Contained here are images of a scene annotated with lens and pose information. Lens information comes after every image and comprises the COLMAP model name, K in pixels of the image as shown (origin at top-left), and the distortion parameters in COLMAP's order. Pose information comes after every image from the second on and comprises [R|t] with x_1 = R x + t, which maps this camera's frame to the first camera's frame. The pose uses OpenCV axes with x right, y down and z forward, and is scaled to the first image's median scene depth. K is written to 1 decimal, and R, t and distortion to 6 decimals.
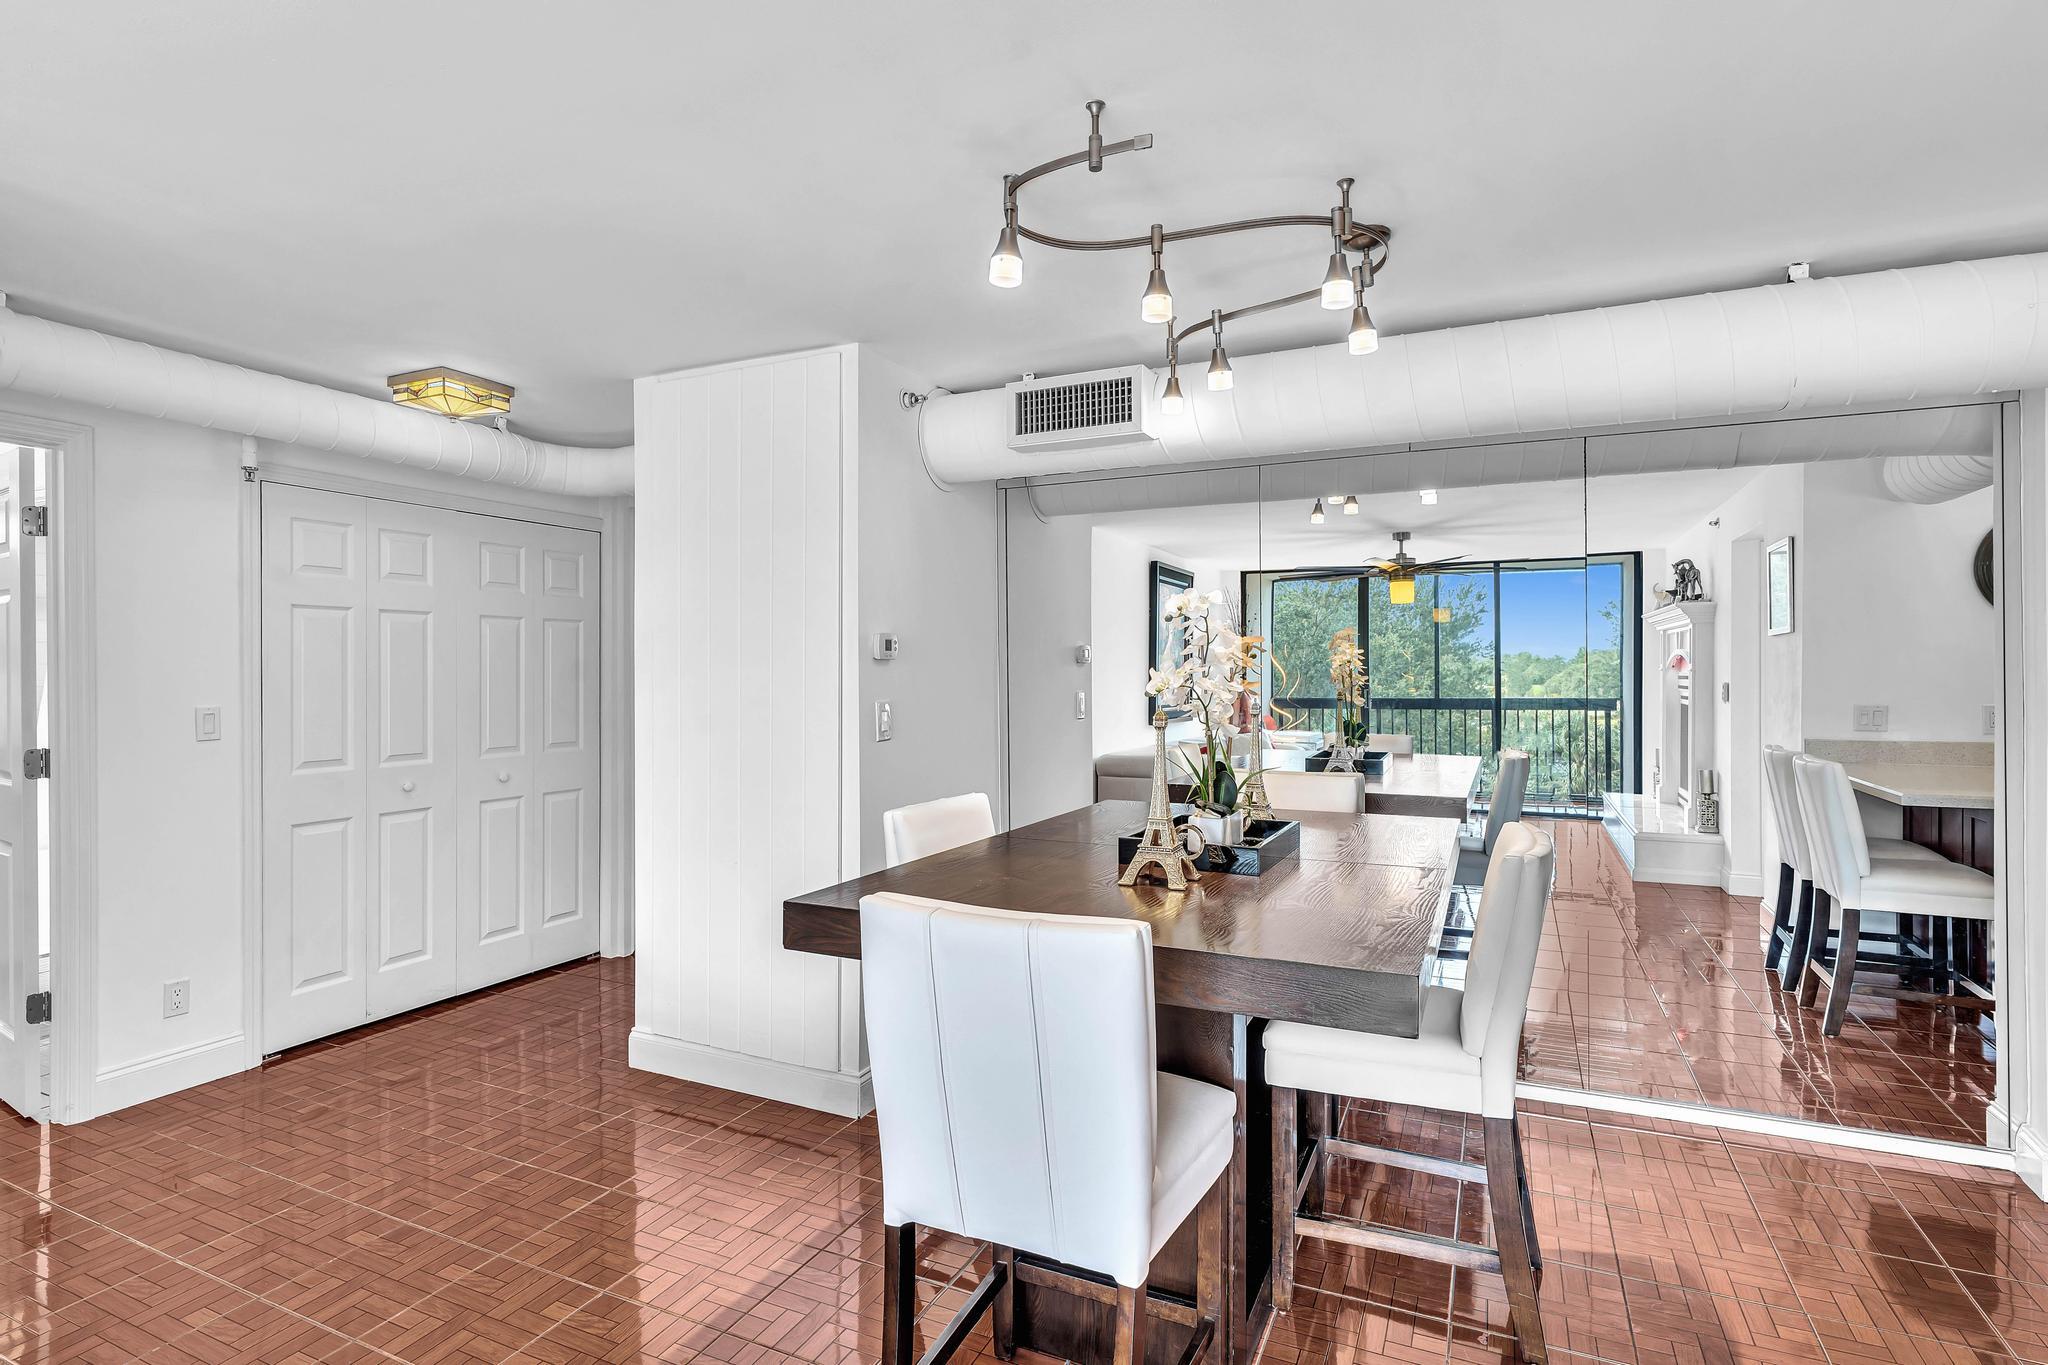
lens RADIAL K [[1048.6, 0, 1006.4], [0, 1048.6, 674.1], [0, 0, 1]] dist [0.004487, 0.001219]
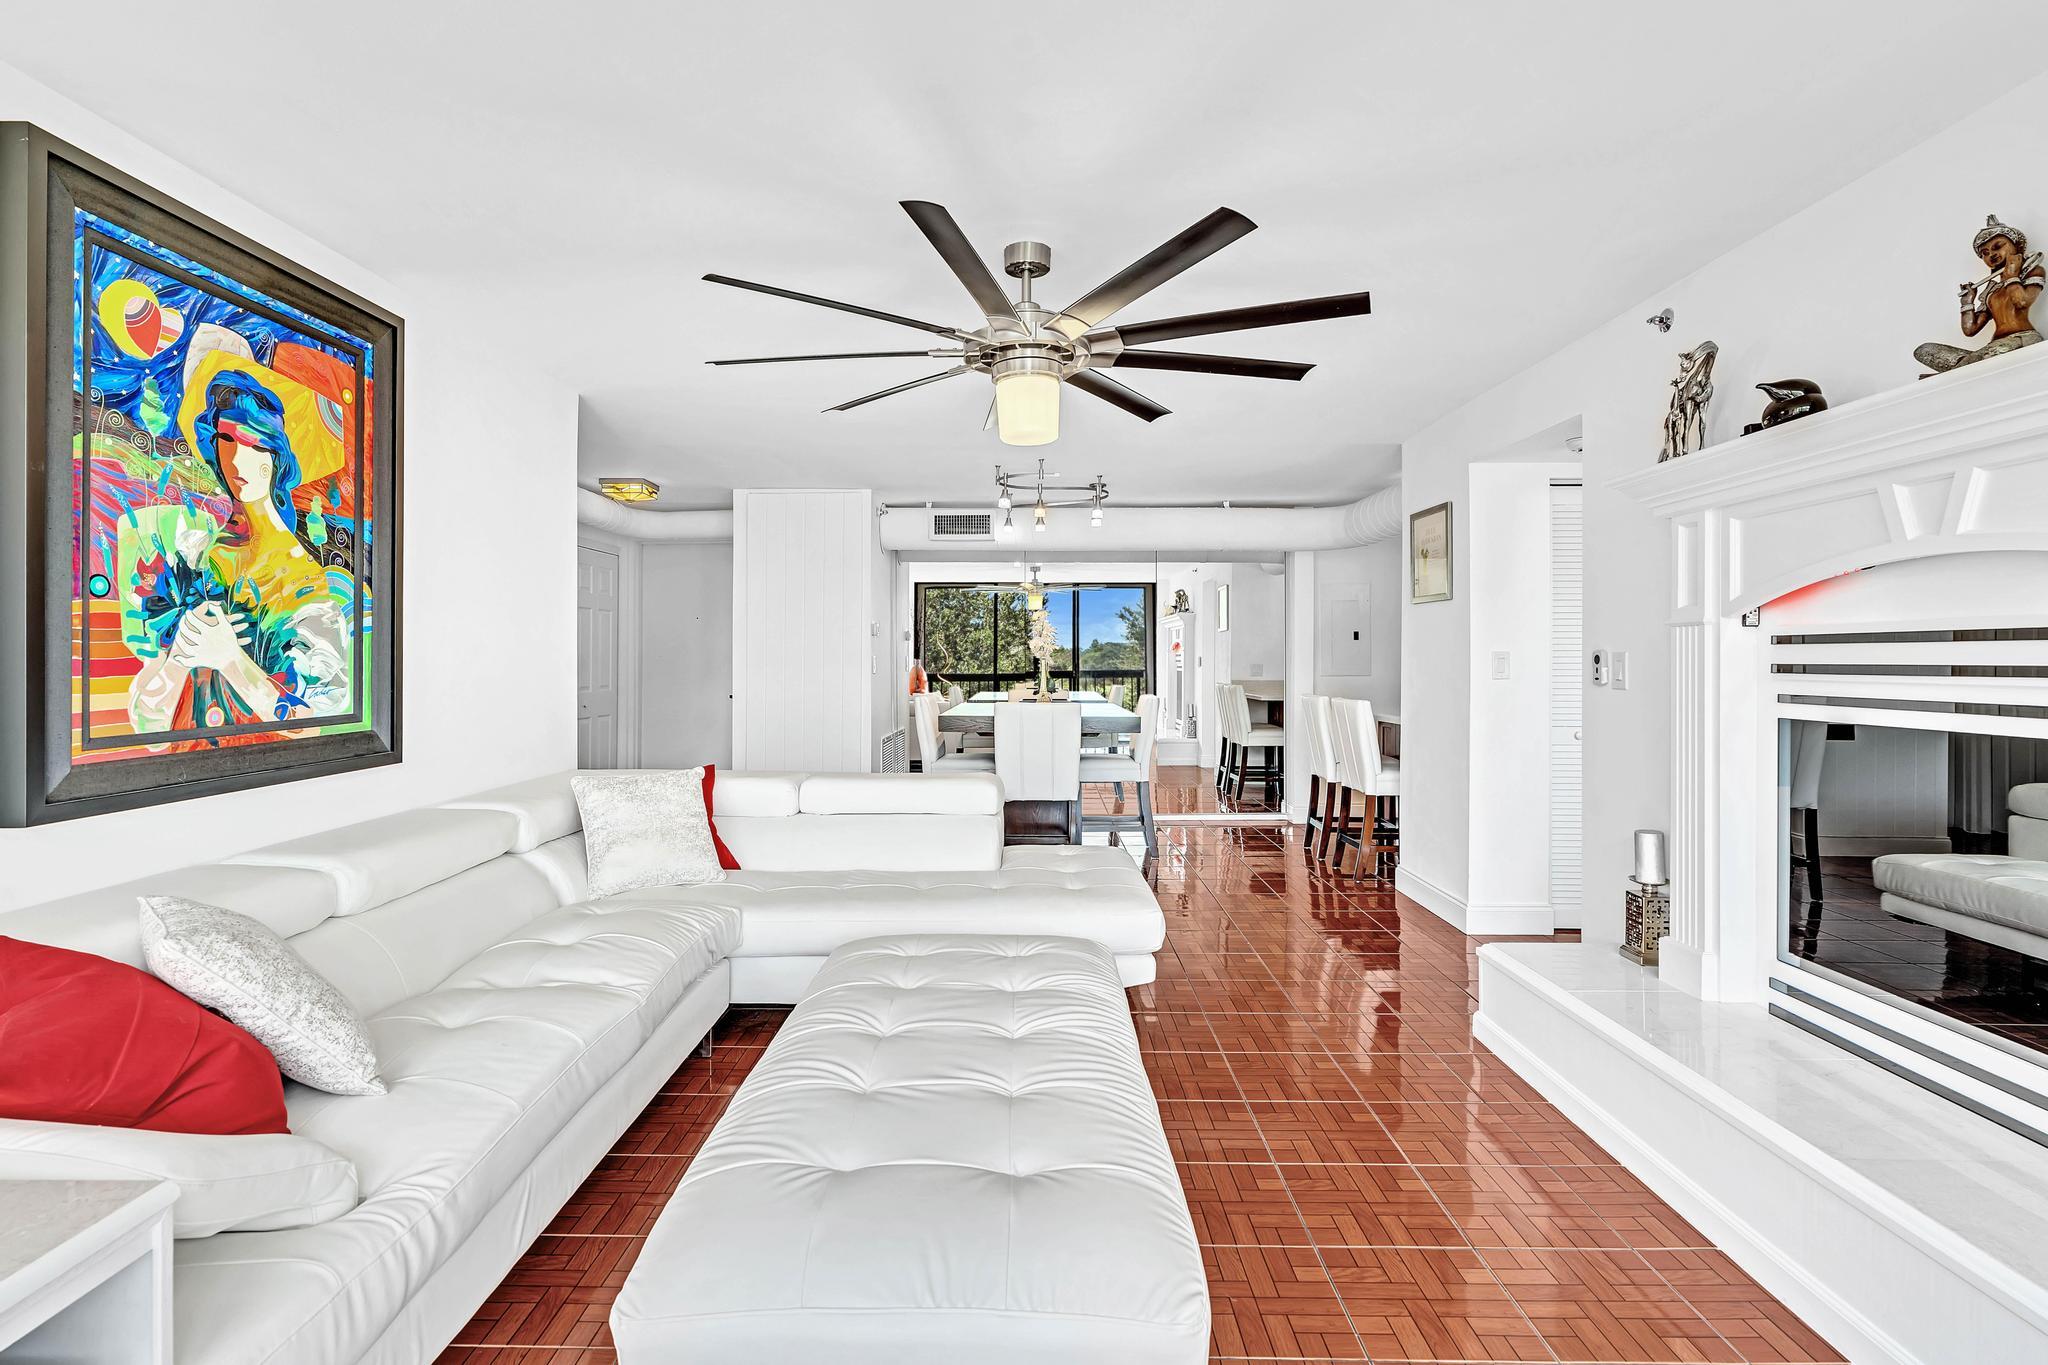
lens RADIAL K [[933.8, 0, 1030.1], [0, 933.8, 666.5], [0, 0, 1]] dist [-0.001504, -0.001019]
pose [[0.910804, 0.001579, 0.412837, -0.401823], [-0.005071, 0.999960, 0.007362, 0.021061], [-0.412809, -0.008798, 0.910775, -0.564622]]
